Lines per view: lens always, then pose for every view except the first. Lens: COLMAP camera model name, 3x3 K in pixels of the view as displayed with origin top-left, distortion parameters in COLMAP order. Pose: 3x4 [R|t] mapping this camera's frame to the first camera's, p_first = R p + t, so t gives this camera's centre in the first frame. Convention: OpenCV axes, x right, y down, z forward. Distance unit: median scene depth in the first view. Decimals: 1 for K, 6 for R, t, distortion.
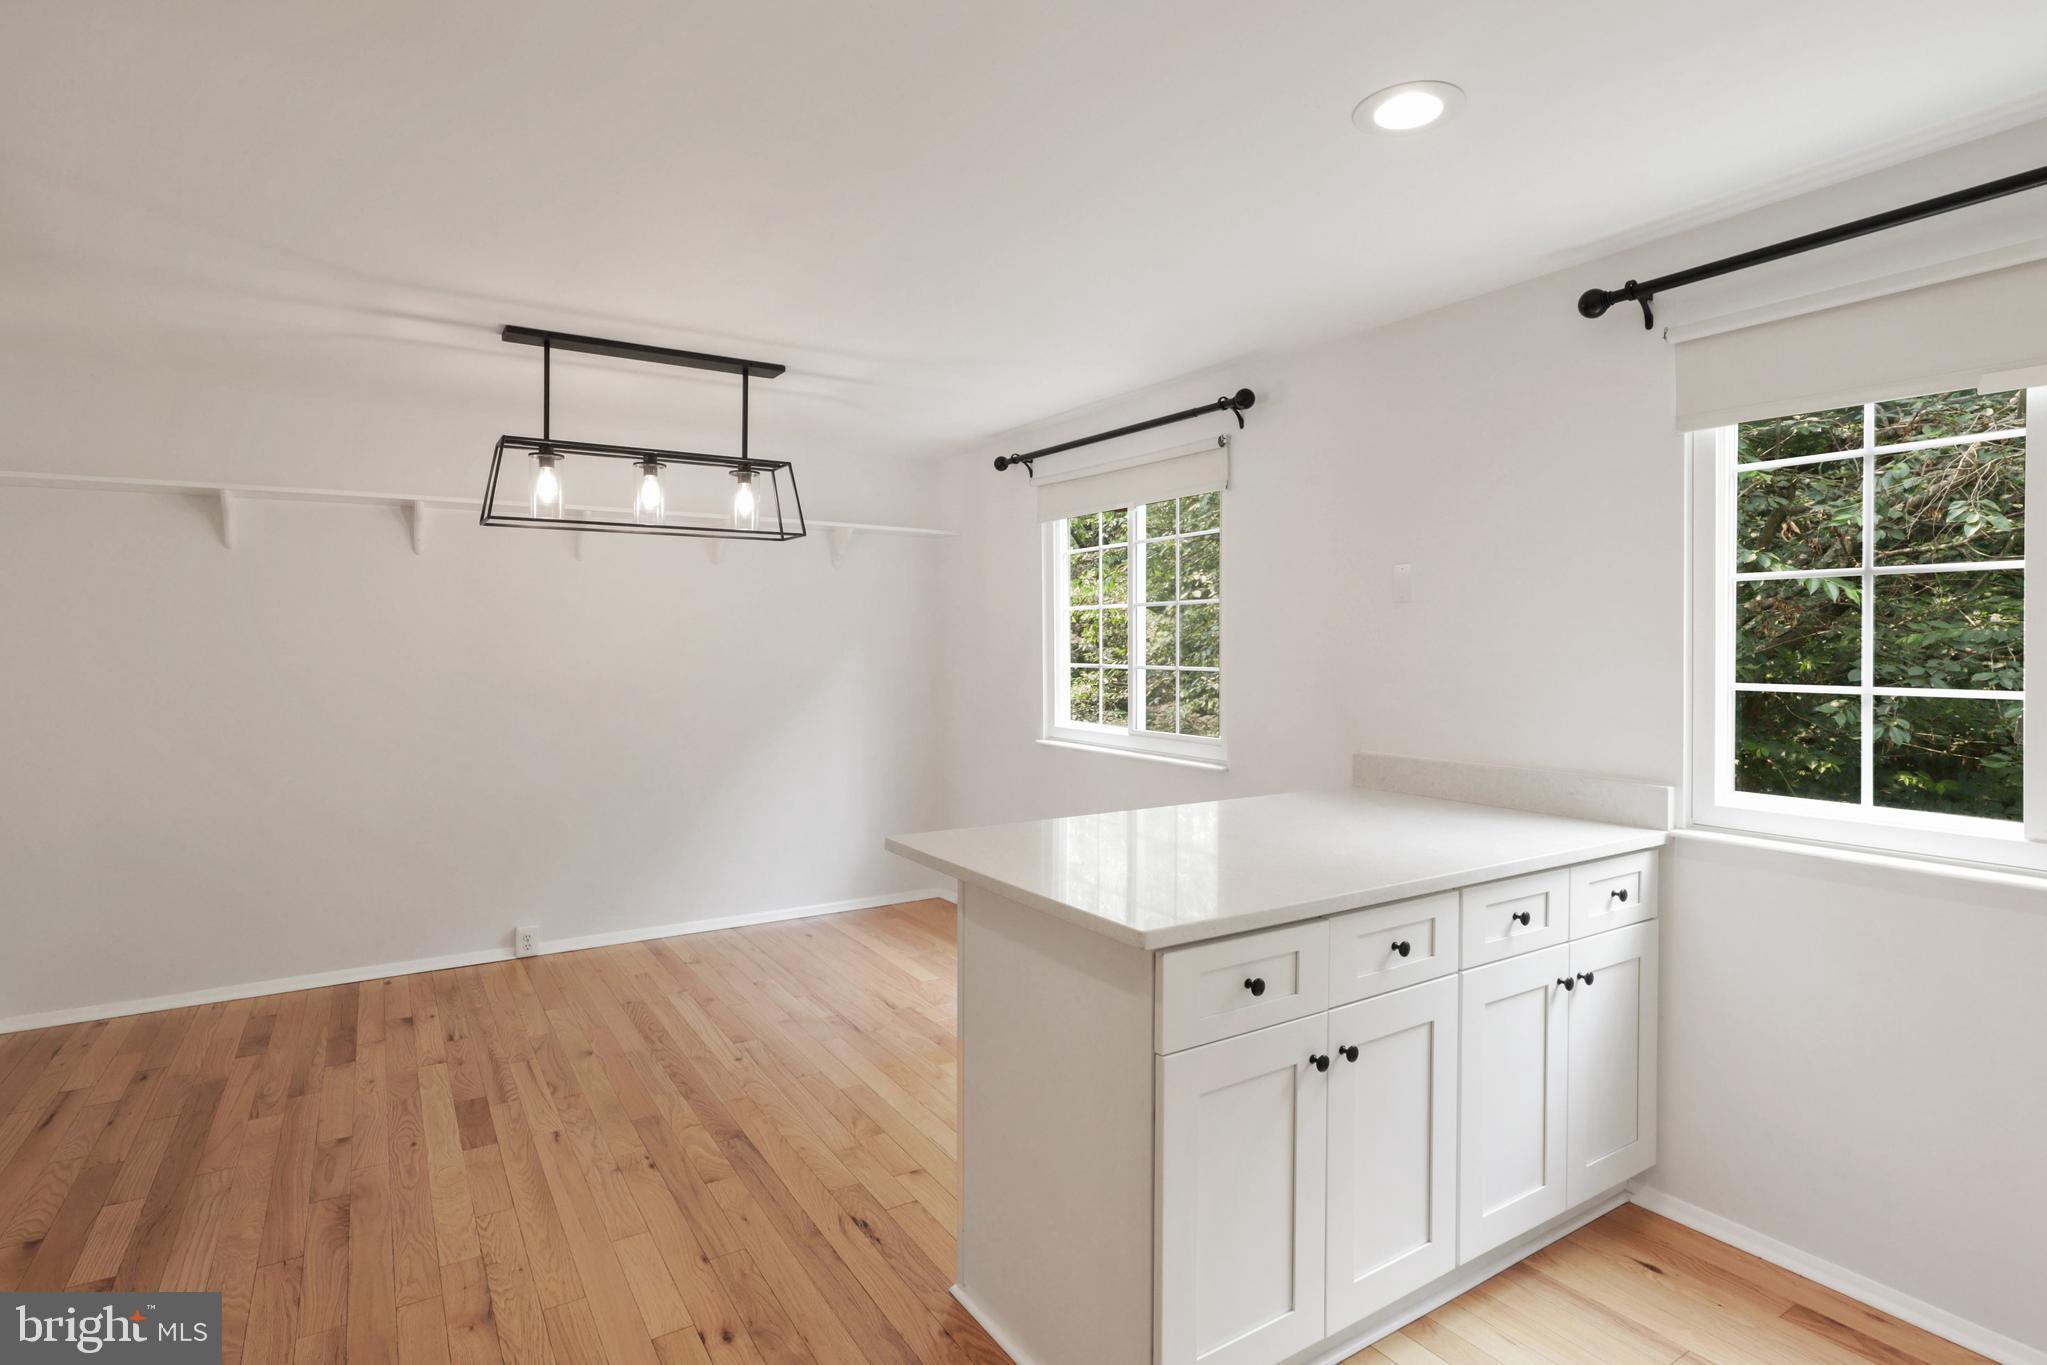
lens RADIAL K [[1039.3, 0, 1020.7], [0, 1039.3, 649.6], [0, 0, 1]] dist [-0.026187, 0.020767]
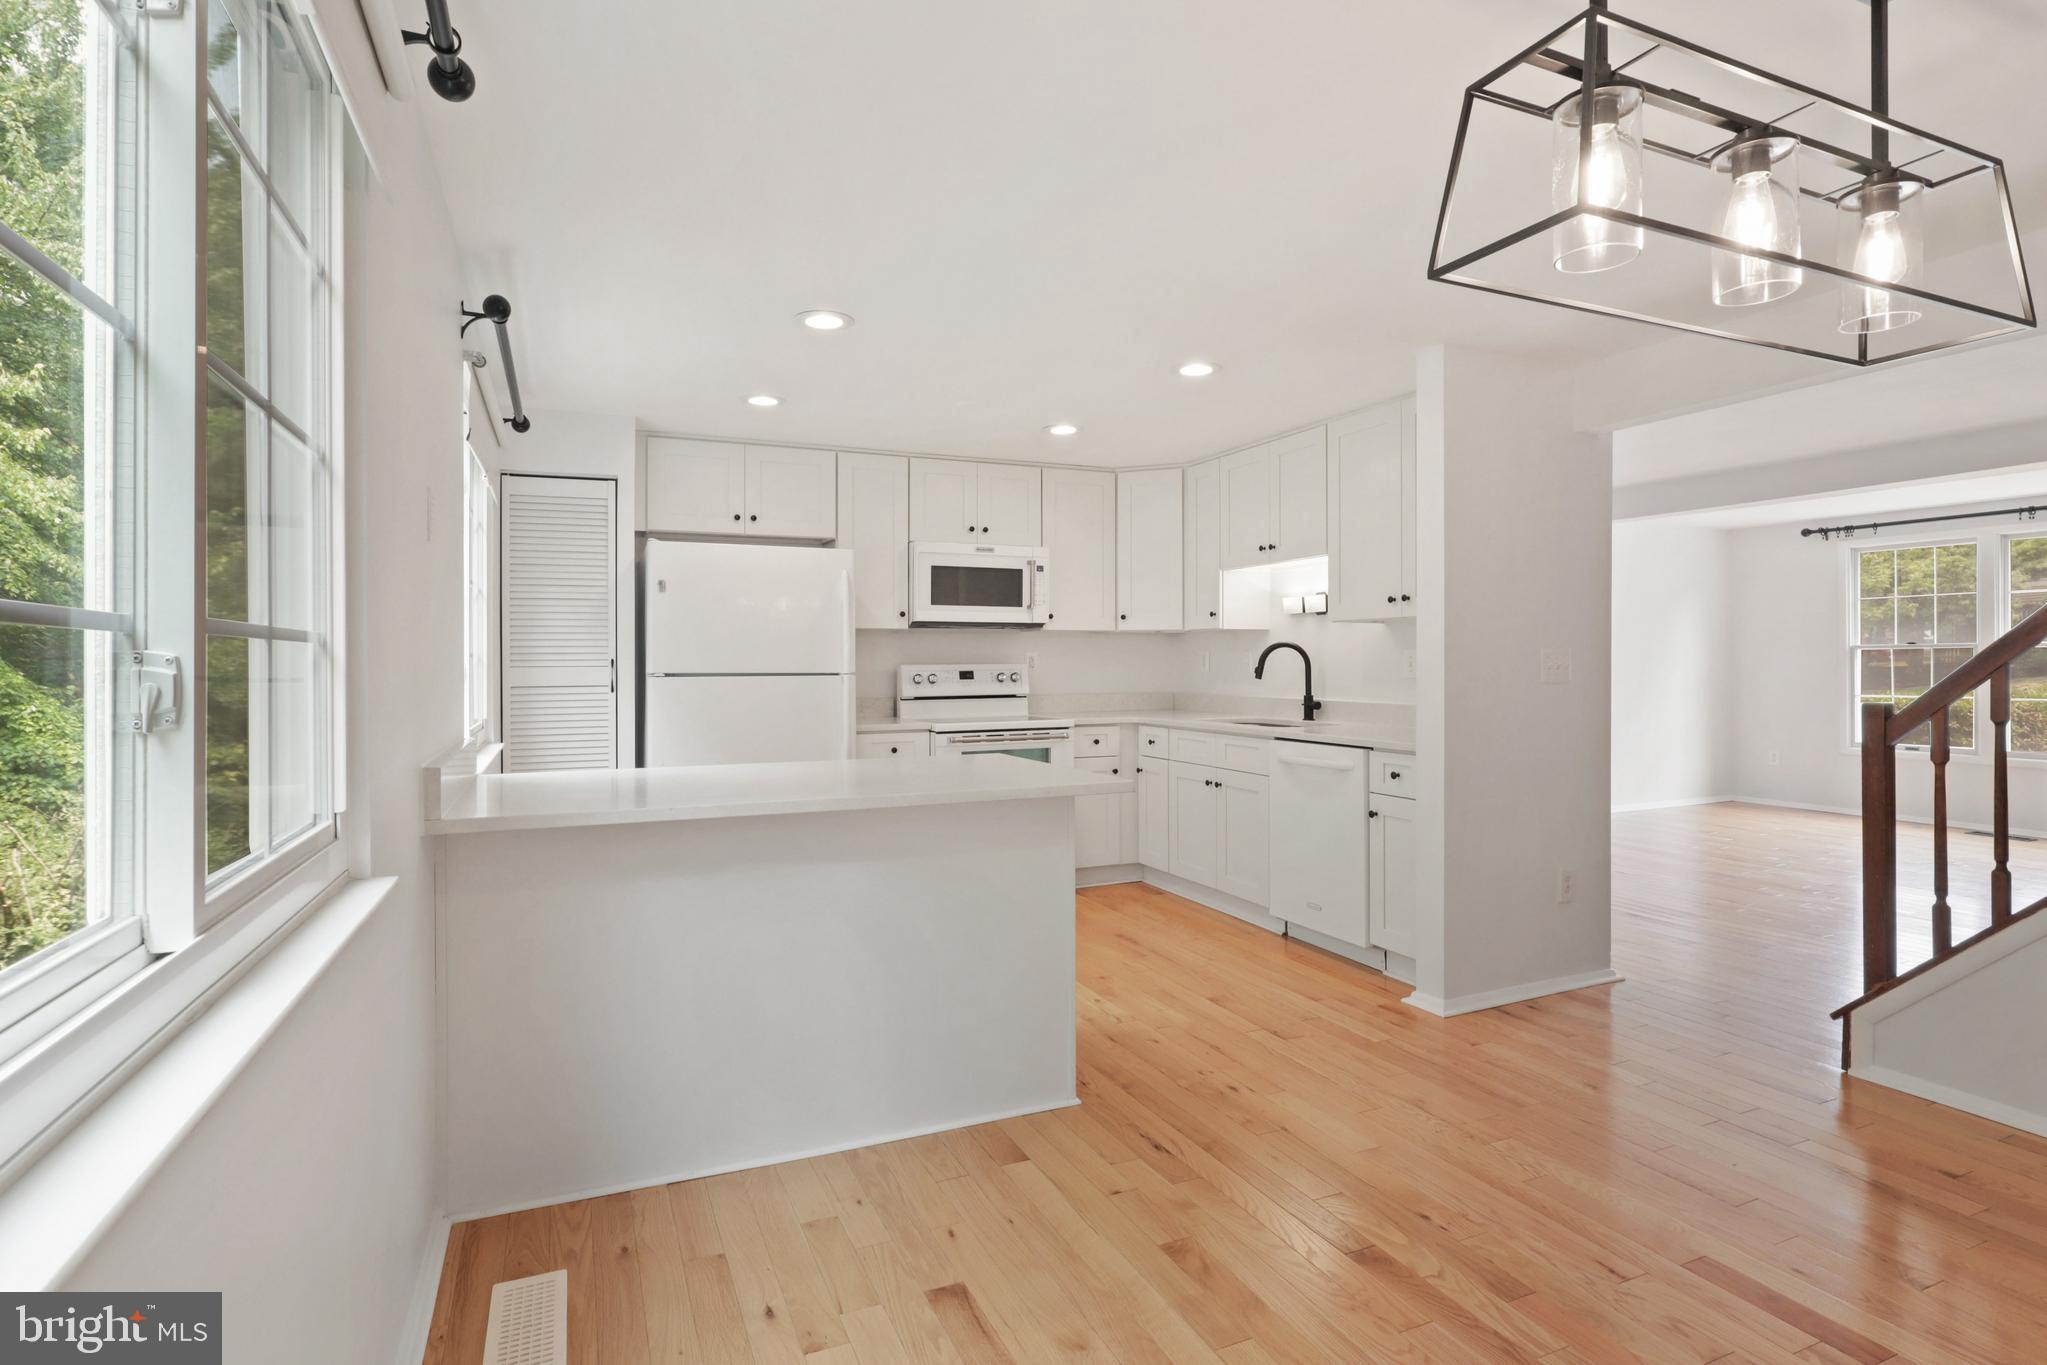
lens RADIAL K [[1032.8, 0, 1018.6], [0, 1032.8, 665.1], [0, 0, 1]] dist [-0.023715, 0.015067]
pose [[-0.988421, 0.002639, 0.151716, -0.122190], [0.004193, 0.999942, 0.009924, 0.028208], [-0.151681, 0.010445, -0.988374, 1.478089]]
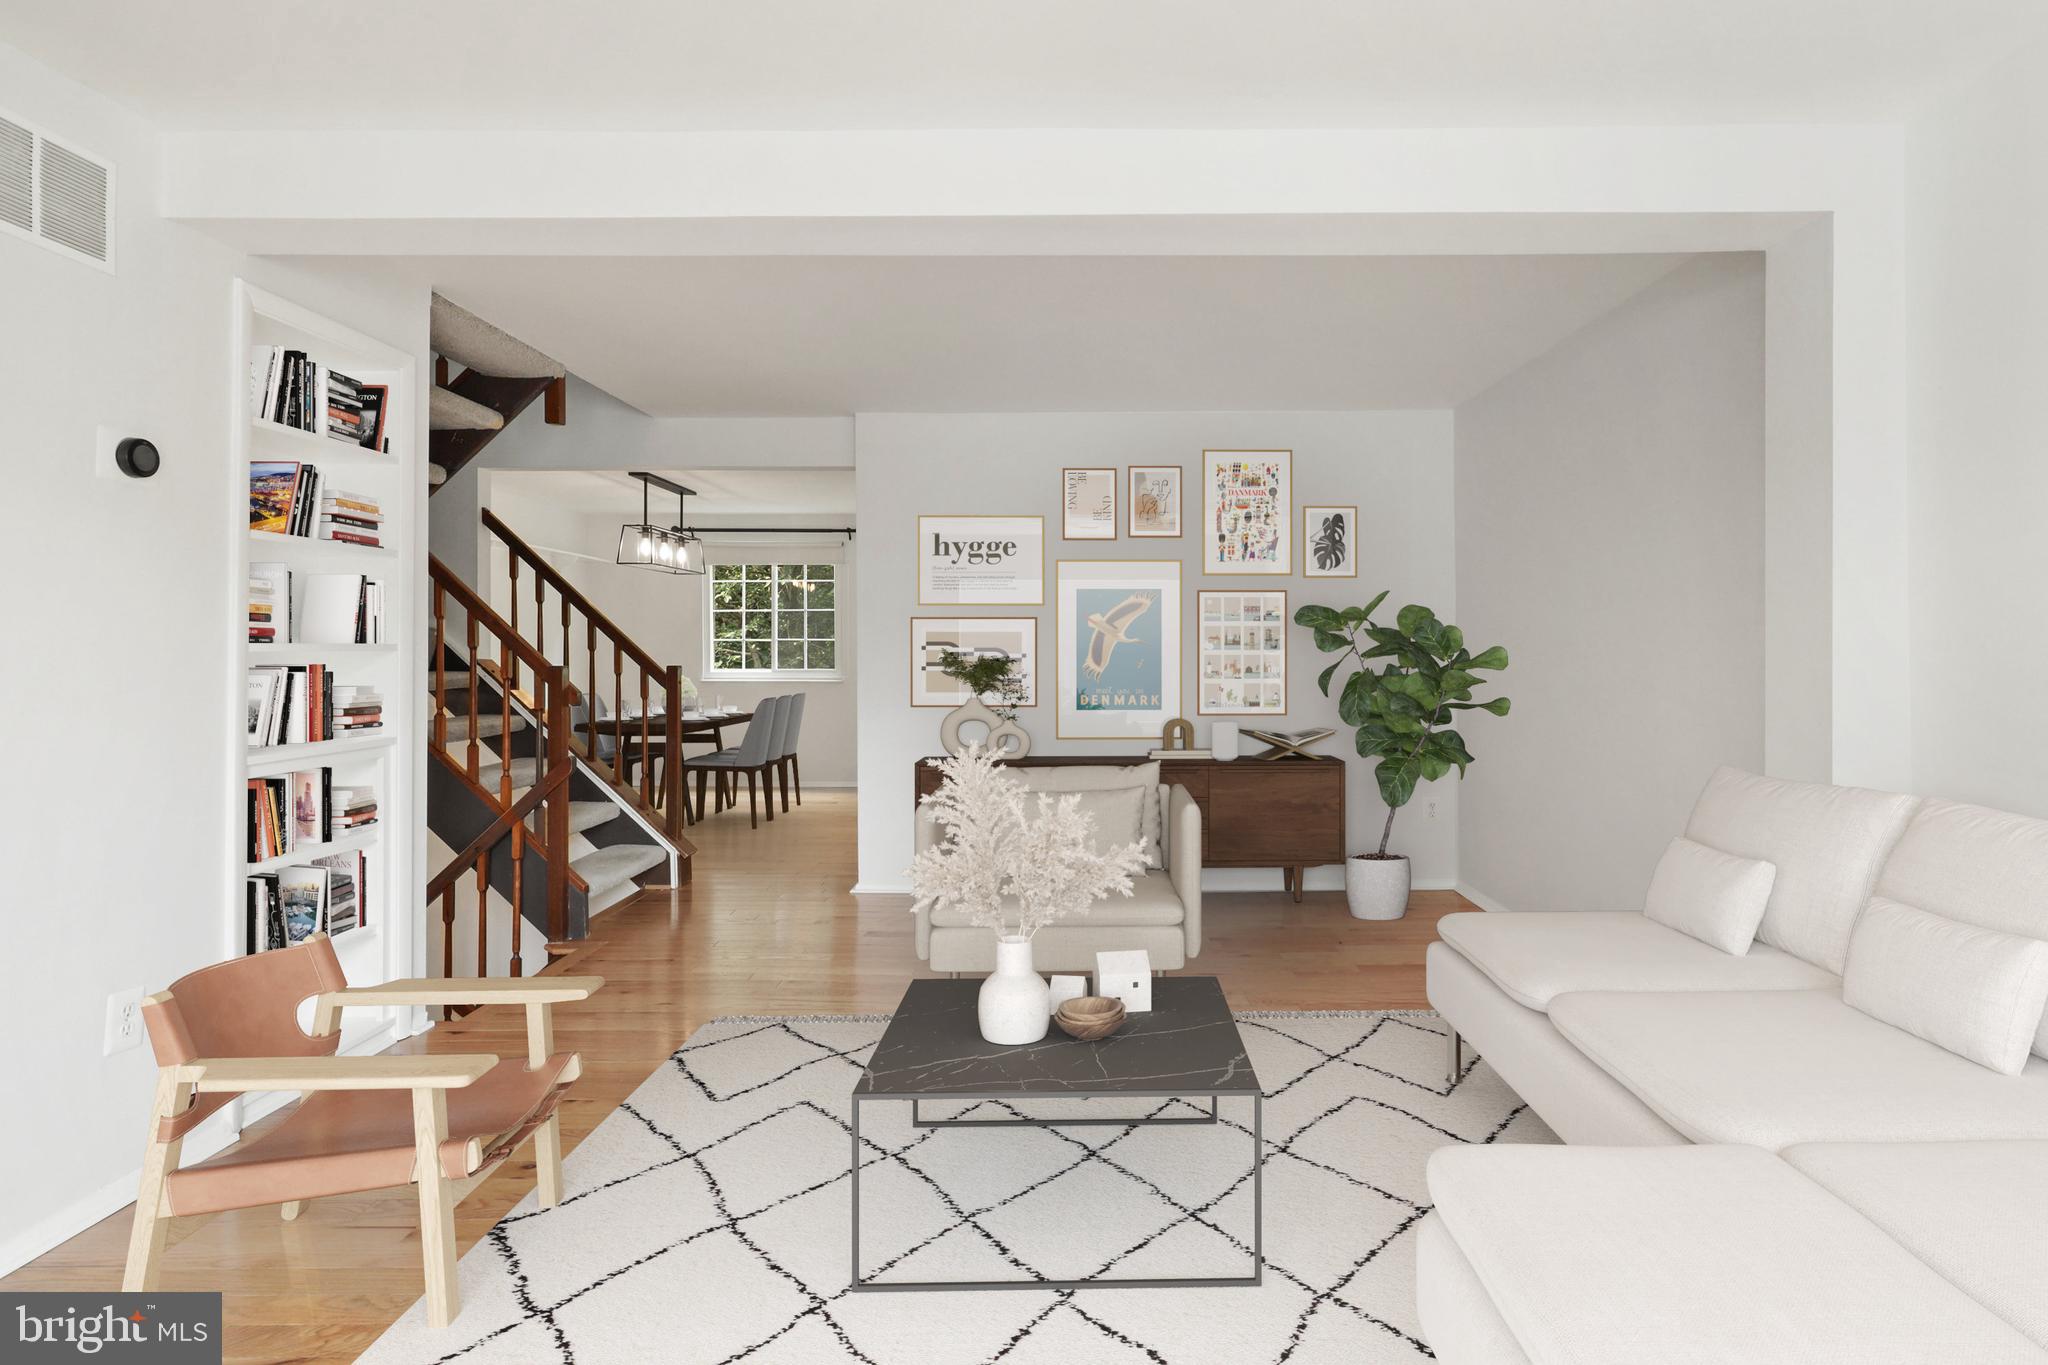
lens RADIAL K [[1039.8, 0, 1021.2], [0, 1039.8, 649.6], [0, 0, 1]] dist [-0.026187, 0.020767]
pose [[0.571900, -0.001606, 0.820322, -1.678600], [0.000850, 0.999999, 0.001366, 0.042618], [-0.820323, -0.000084, 0.571900, -0.785690]]
